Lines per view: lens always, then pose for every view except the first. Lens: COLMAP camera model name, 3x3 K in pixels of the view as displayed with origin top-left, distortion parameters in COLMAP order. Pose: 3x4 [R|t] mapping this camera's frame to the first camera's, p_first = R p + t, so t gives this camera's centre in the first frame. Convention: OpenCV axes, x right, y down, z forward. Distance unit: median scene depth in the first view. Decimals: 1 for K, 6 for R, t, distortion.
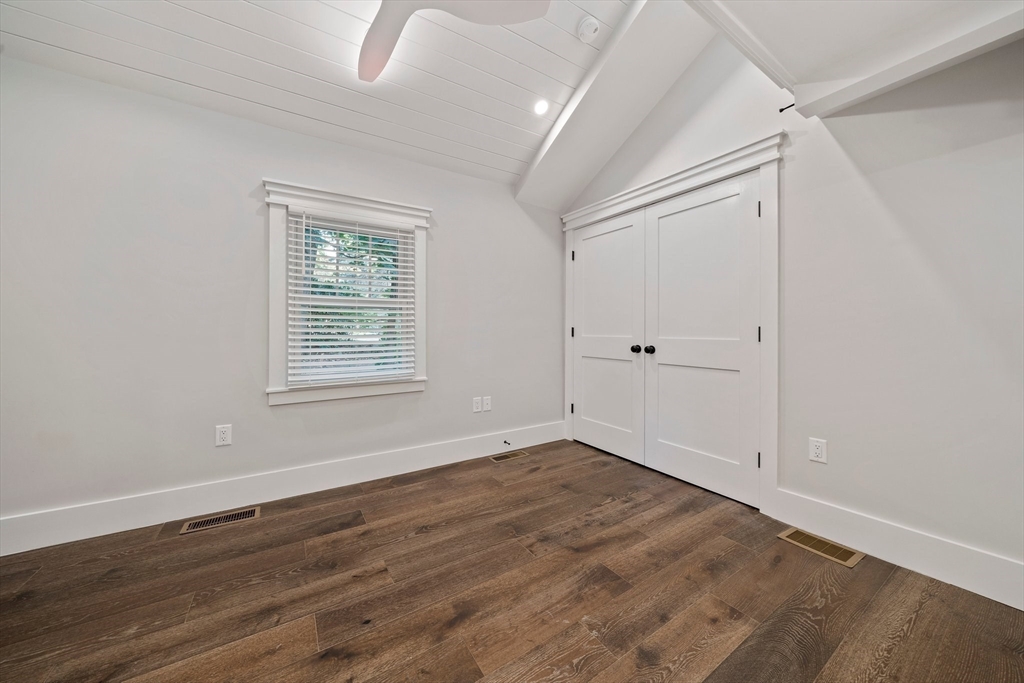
lens RADIAL K [[357.5, 0, 512.5], [0, 357.5, 336.3], [0, 0, 1]] dist [-0.009536, 0.000394]
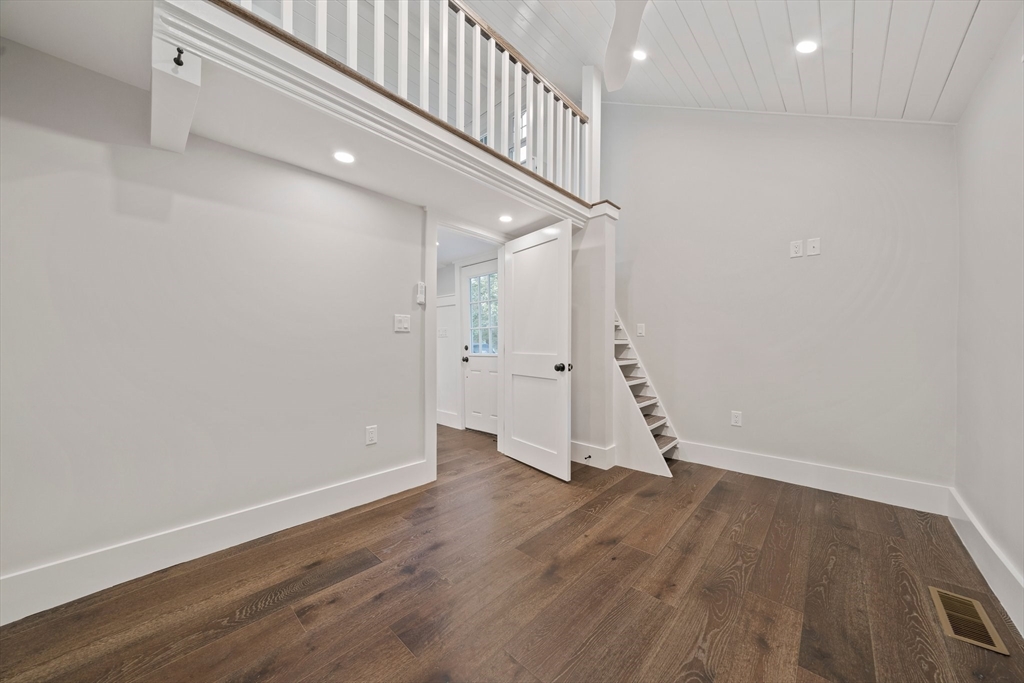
lens RADIAL K [[357.5, 0, 511.9], [0, 357.5, 343.6], [0, 0, 1]] dist [-0.009536, 0.000394]
pose [[-0.967632, 0.000990, -0.252364, 0.267573], [-0.001818, 0.999939, 0.010892, -0.020073], [0.252359, 0.010998, -0.967571, 1.947704]]
